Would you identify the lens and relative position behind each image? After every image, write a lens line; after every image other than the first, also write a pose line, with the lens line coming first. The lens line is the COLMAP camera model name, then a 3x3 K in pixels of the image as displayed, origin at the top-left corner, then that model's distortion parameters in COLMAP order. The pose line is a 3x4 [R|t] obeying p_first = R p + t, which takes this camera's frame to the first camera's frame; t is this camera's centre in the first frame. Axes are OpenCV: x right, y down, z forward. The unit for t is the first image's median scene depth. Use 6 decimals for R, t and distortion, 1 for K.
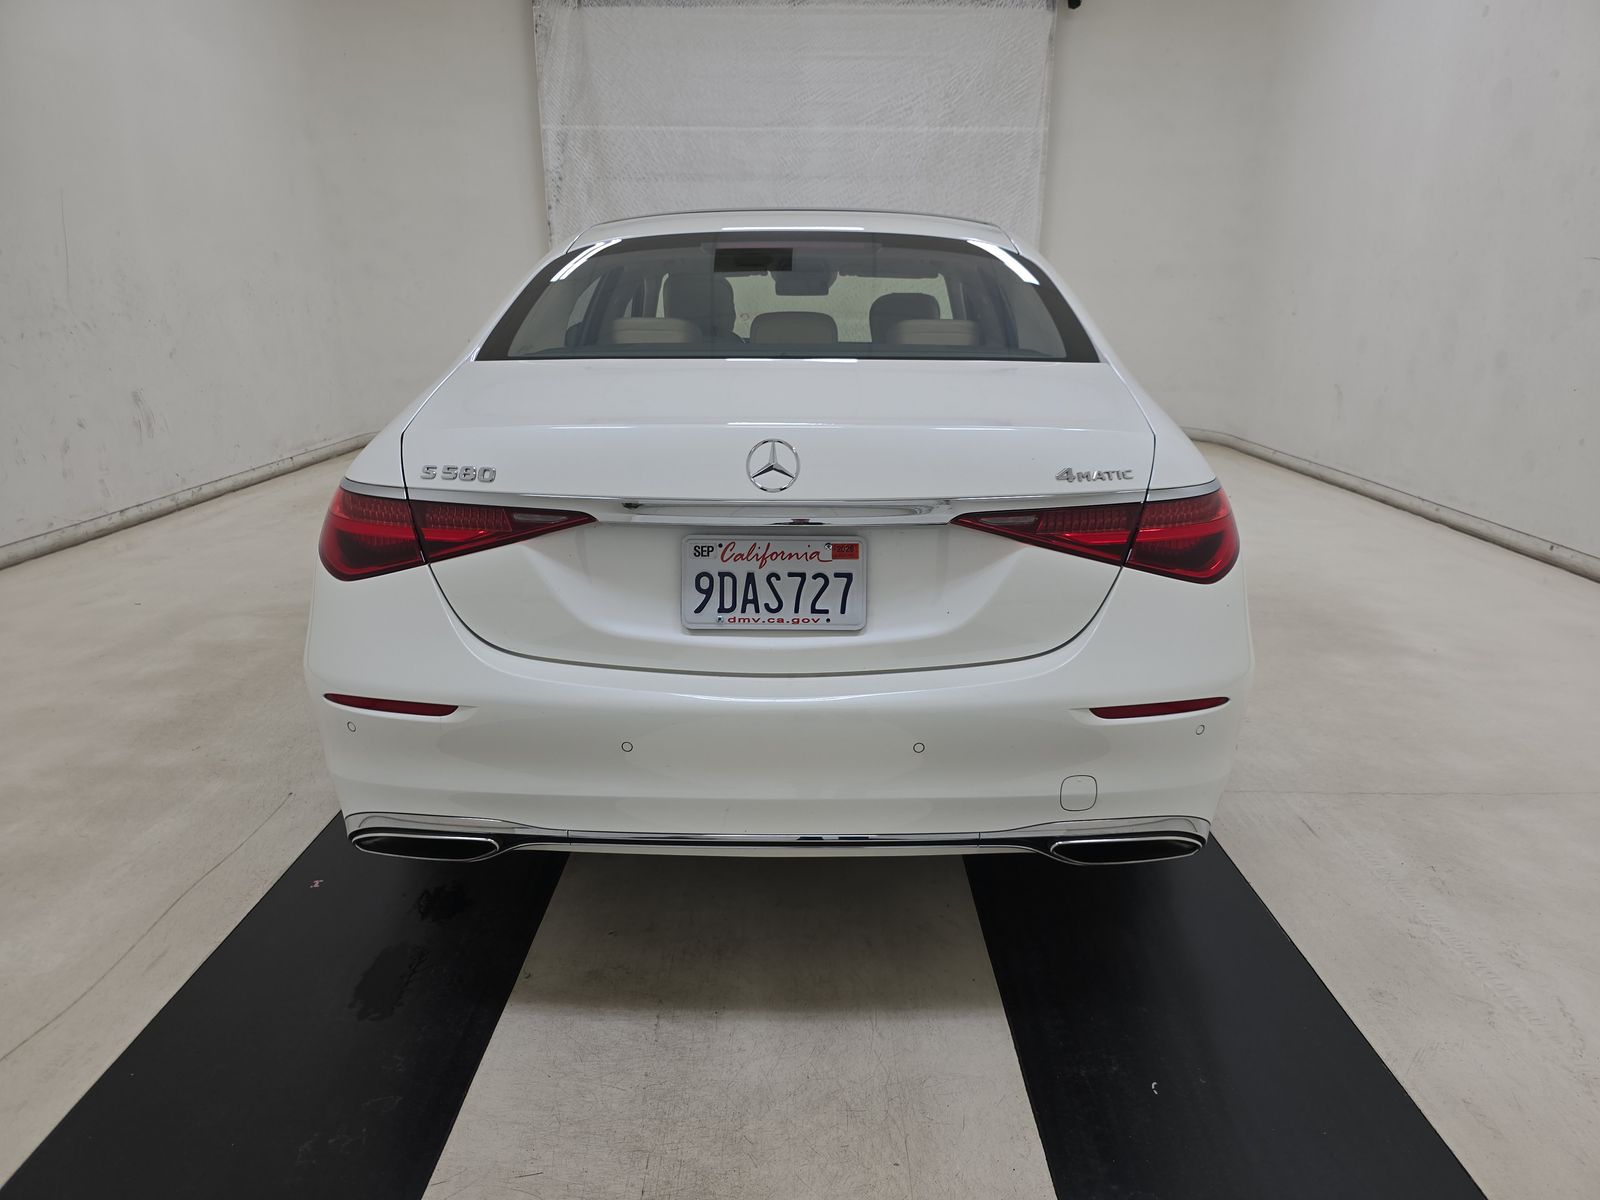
lens RADIAL K [[1103.1, 0, 807.4], [0, 1103.1, 607.1], [0, 0, 1]] dist [0.033109, -0.030516]
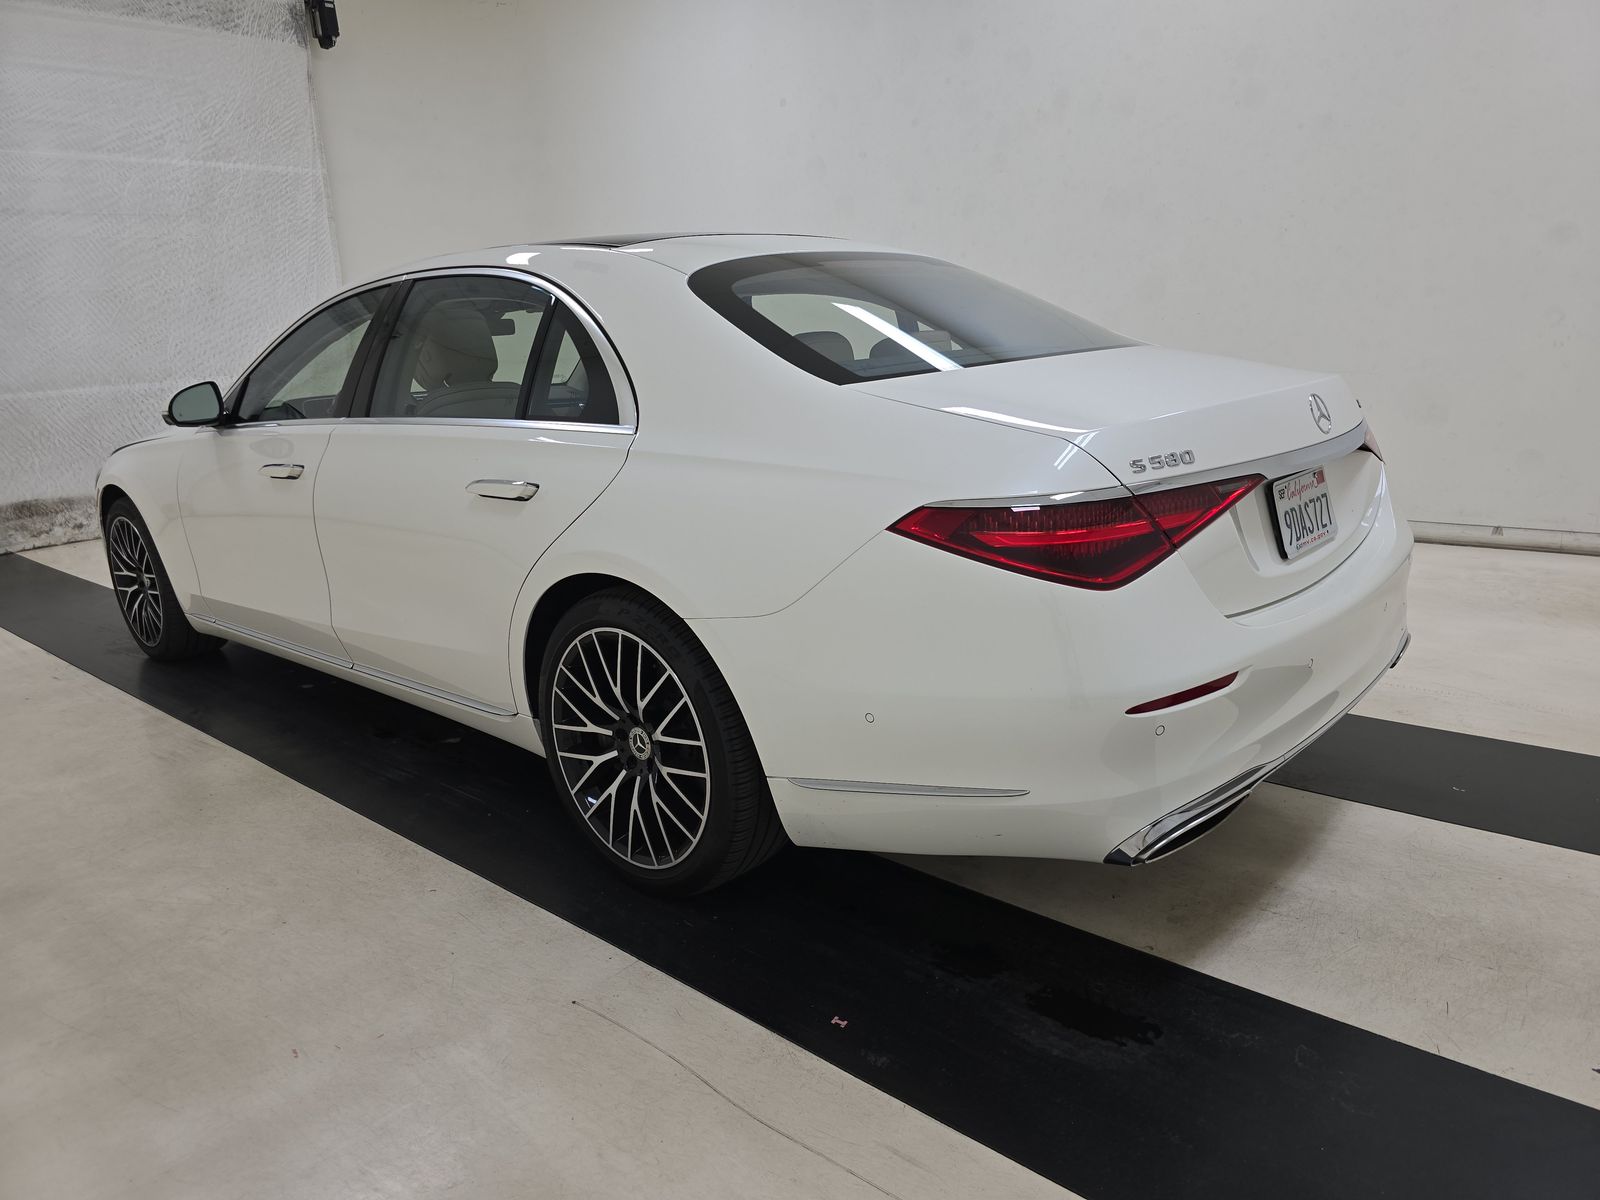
lens RADIAL K [[1103.1, 0, 812.0], [0, 1103.1, 601.4], [0, 0, 1]] dist [0.033109, -0.030516]
pose [[0.649087, -0.223653, 0.727093, -0.282163], [0.261702, 0.963115, 0.062628, -0.031257], [-0.714281, 0.149631, 0.683676, 0.116902]]
